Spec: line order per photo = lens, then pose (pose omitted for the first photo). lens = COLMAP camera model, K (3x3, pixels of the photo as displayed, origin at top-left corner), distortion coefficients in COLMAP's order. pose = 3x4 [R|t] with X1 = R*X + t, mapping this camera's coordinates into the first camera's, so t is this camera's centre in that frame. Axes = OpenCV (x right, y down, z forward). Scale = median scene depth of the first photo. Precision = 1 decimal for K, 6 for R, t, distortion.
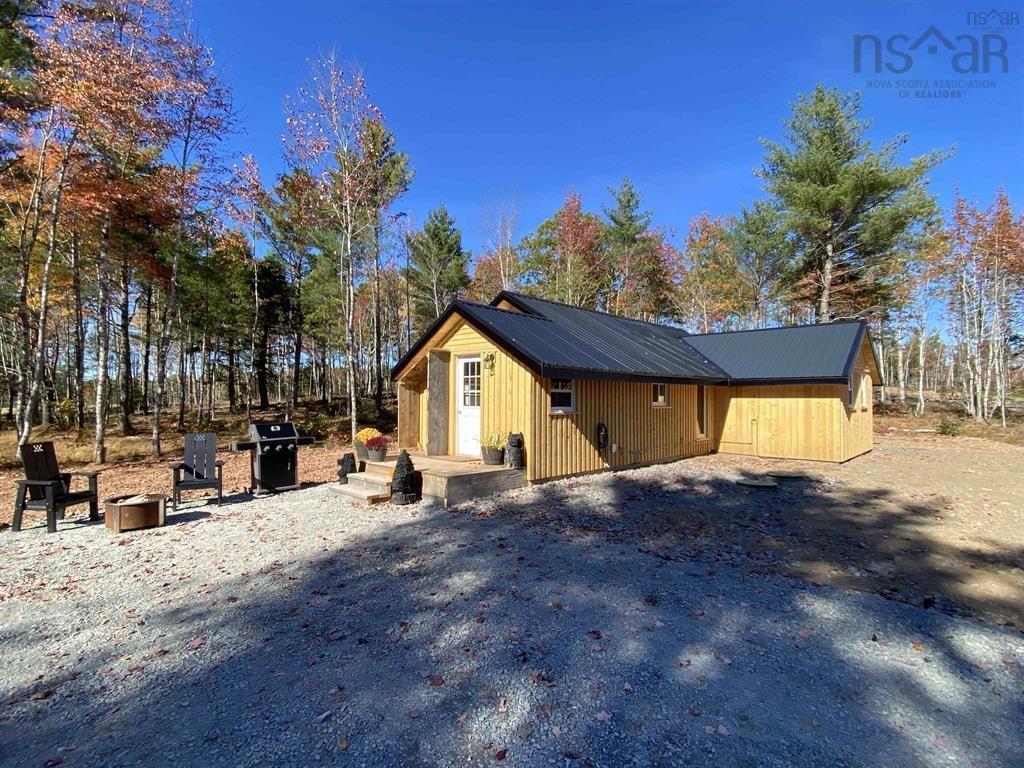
lens RADIAL K [[489.6, 0, 508.5], [0, 489.6, 385.3], [0, 0, 1]] dist [0.041430, -0.045795]
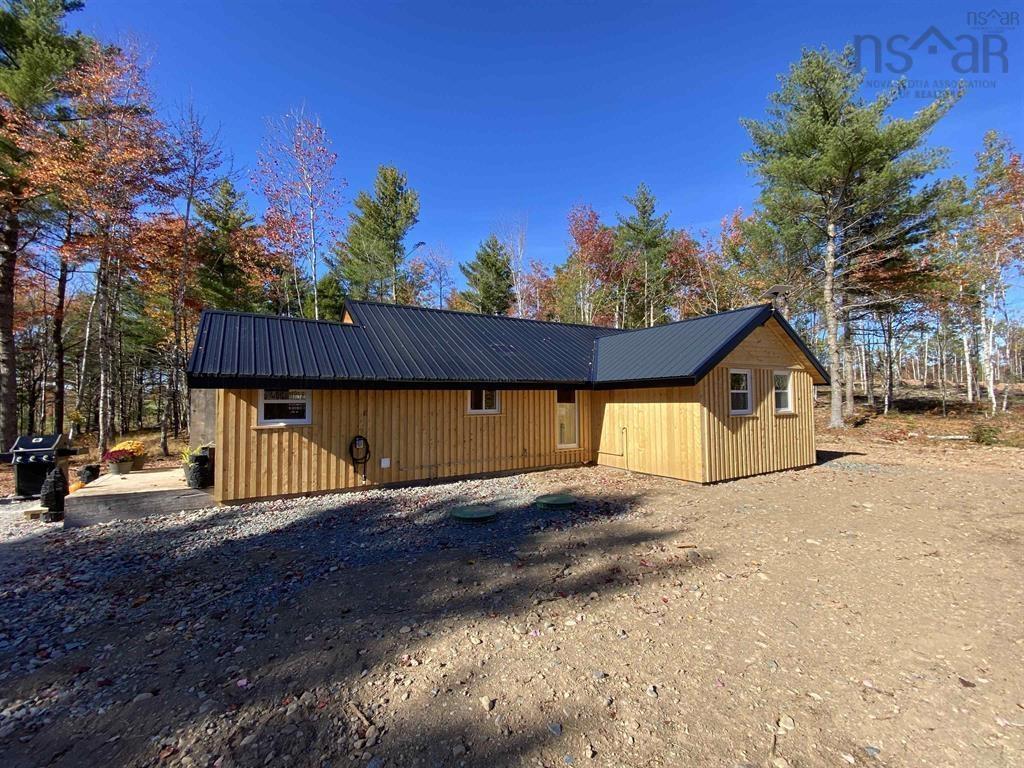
lens RADIAL K [[421.2, 0, 507.1], [0, 421.2, 385.2], [0, 0, 1]] dist [0.017578, -0.020502]
pose [[0.967307, -0.024649, -0.252408, 0.662434], [0.021555, 0.999655, -0.015016, 0.001607], [0.252691, 0.009084, 0.967504, 0.318839]]
